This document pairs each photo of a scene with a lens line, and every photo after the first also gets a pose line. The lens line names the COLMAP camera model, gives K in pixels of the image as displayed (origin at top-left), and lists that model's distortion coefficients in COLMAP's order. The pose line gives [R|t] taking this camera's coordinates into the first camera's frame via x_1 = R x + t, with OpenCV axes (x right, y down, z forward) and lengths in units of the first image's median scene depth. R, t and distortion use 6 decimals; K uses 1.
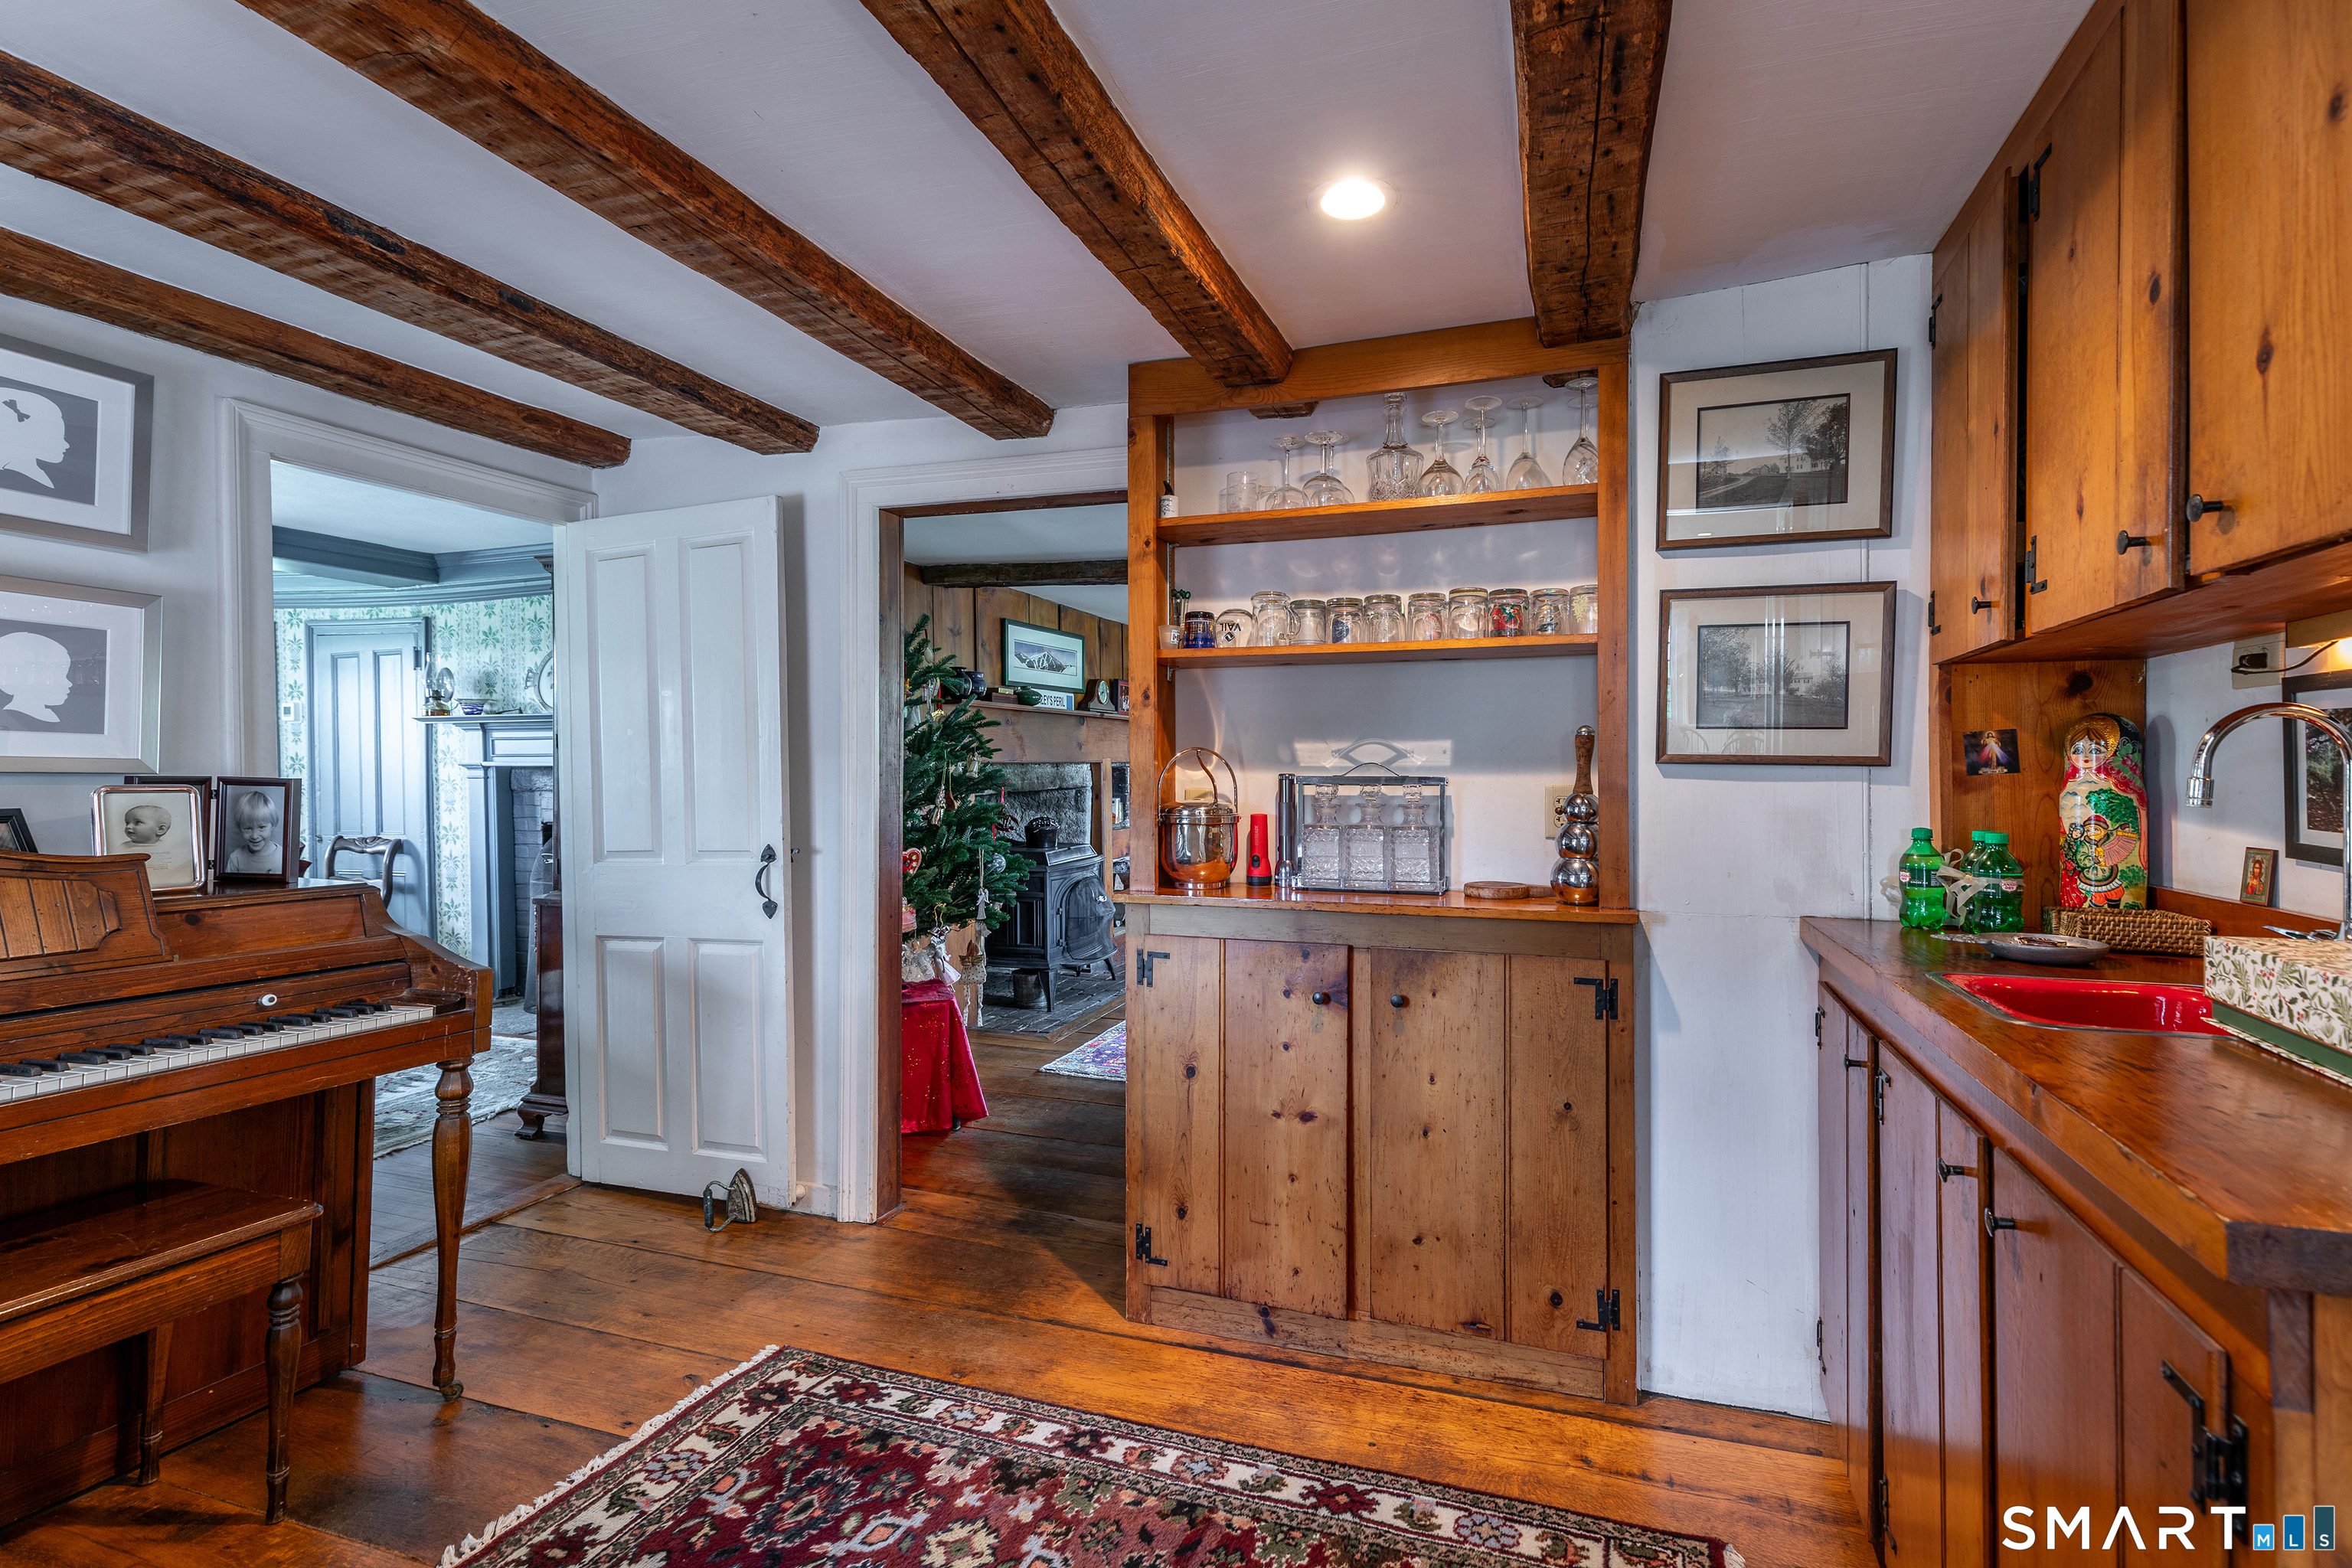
lens RADIAL K [[1086.6, 0, 1191.3], [0, 1086.6, 782.1], [0, 0, 1]] dist [0.018520, -0.000209]
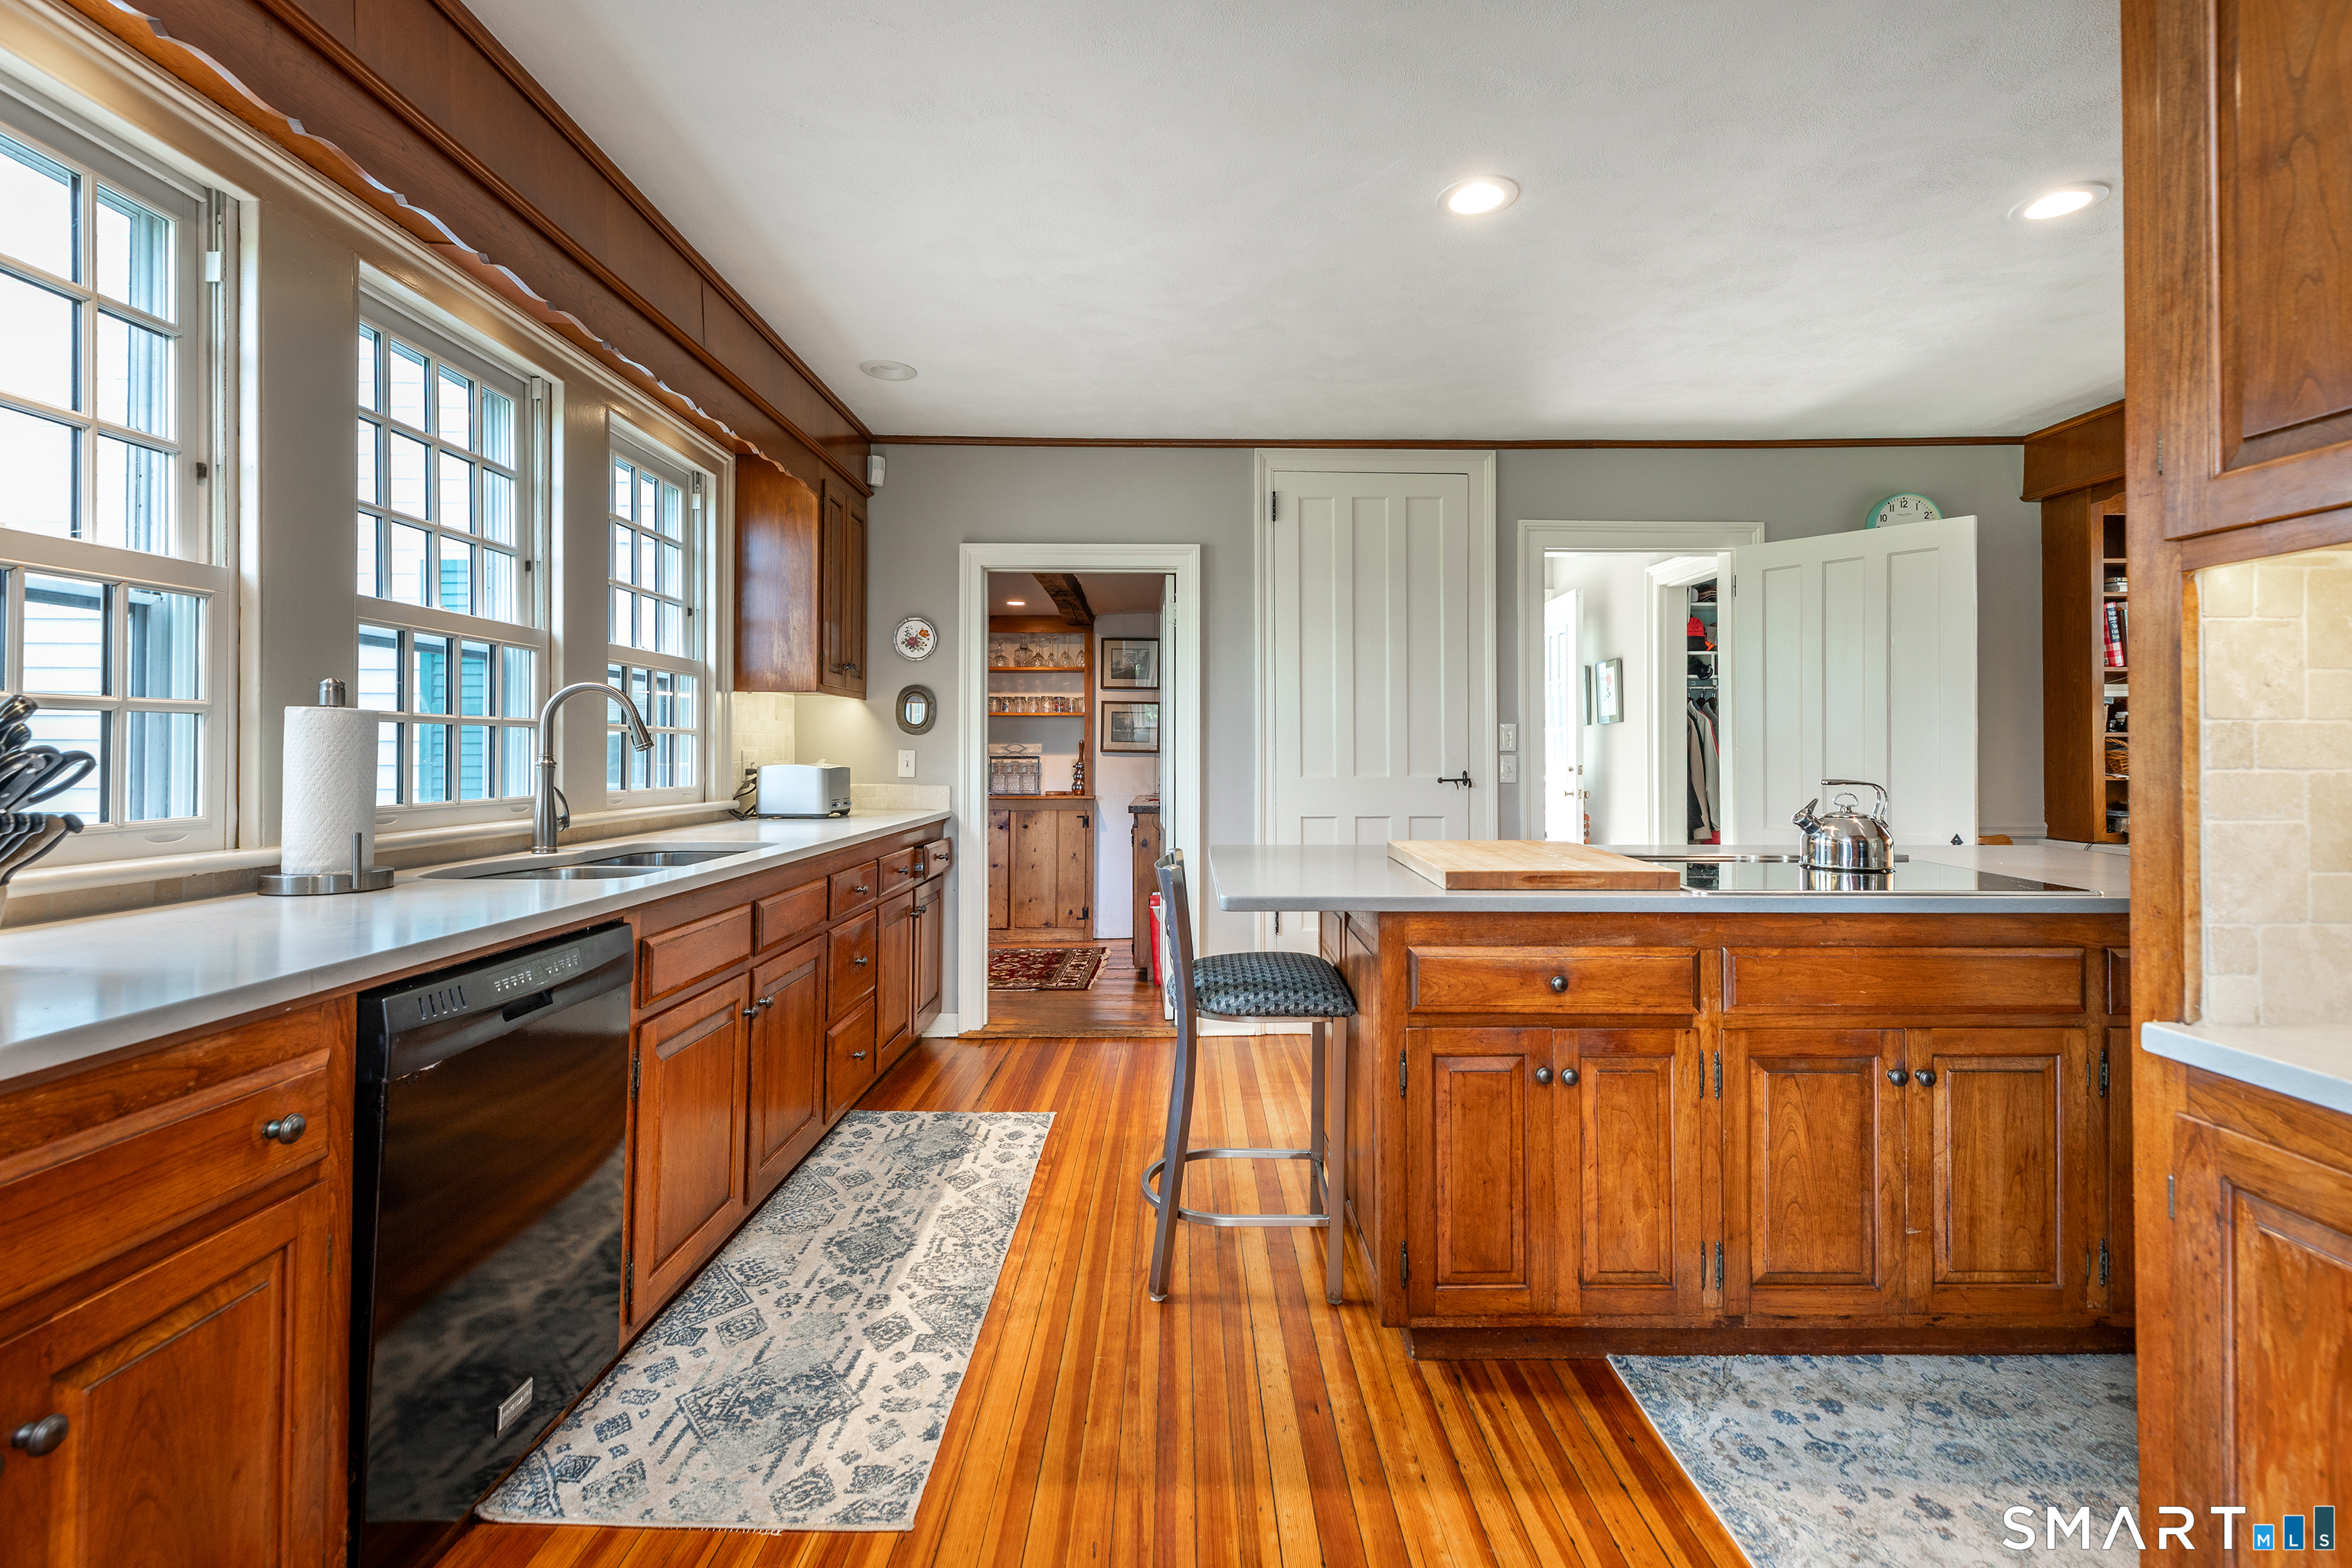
lens RADIAL K [[1086.6, 0, 1187.6], [0, 1086.6, 725.8], [0, 0, 1]] dist [0.018520, -0.000209]
pose [[0.938254, 0.010540, 0.345786, -0.457298], [-0.000137, 0.999547, -0.030095, 0.001766], [-0.345947, 0.028189, 0.937831, -2.121279]]
